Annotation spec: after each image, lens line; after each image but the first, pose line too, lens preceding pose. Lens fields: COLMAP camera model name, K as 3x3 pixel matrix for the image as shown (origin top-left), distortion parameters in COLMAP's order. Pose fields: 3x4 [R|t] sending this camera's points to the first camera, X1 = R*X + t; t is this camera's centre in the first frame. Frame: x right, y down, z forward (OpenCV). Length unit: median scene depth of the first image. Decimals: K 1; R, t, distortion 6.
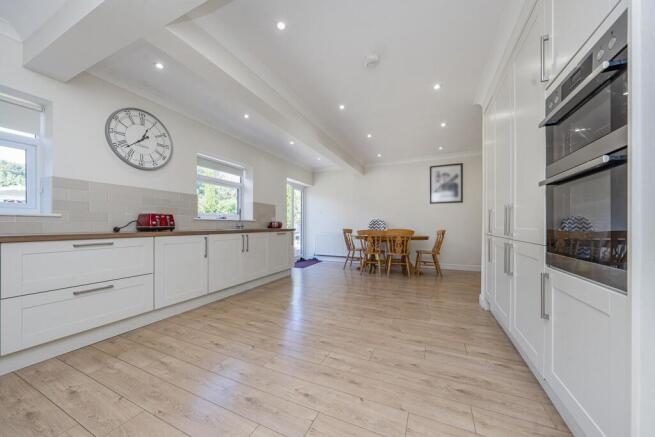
lens RADIAL K [[231.1, 0, 326.3], [0, 231.1, 223.5], [0, 0, 1]] dist [-0.000233, -0.000121]
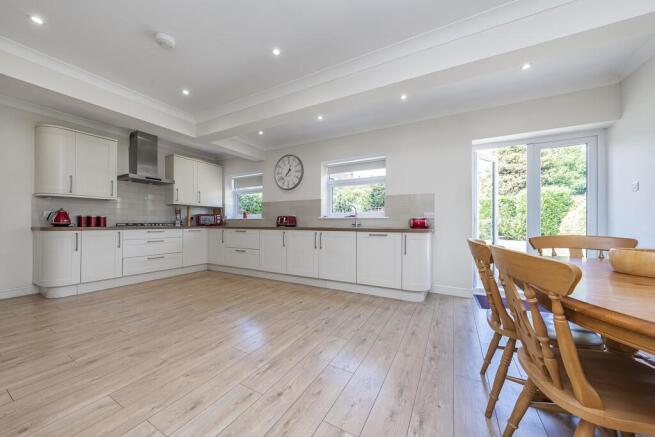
lens RADIAL K [[231.1, 0, 326.4], [0, 231.1, 222.0], [0, 0, 1]] dist [-0.000233, -0.000121]
pose [[-0.077815, -0.002442, -0.996965, 0.830946], [0.003810, 0.999989, -0.002746, 0.005143], [0.996961, -0.004012, -0.077805, 1.359286]]
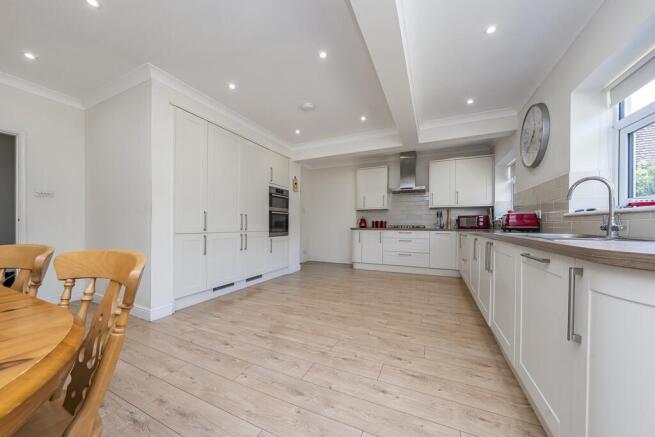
lens RADIAL K [[231.1, 0, 325.6], [0, 231.1, 224.2], [0, 0, 1]] dist [-0.000233, -0.000121]
pose [[-0.999892, -0.000109, 0.014717, 0.048723], [-0.000256, 0.999950, -0.009953, 0.010712], [-0.014715, -0.009955, -0.999842, 1.915324]]
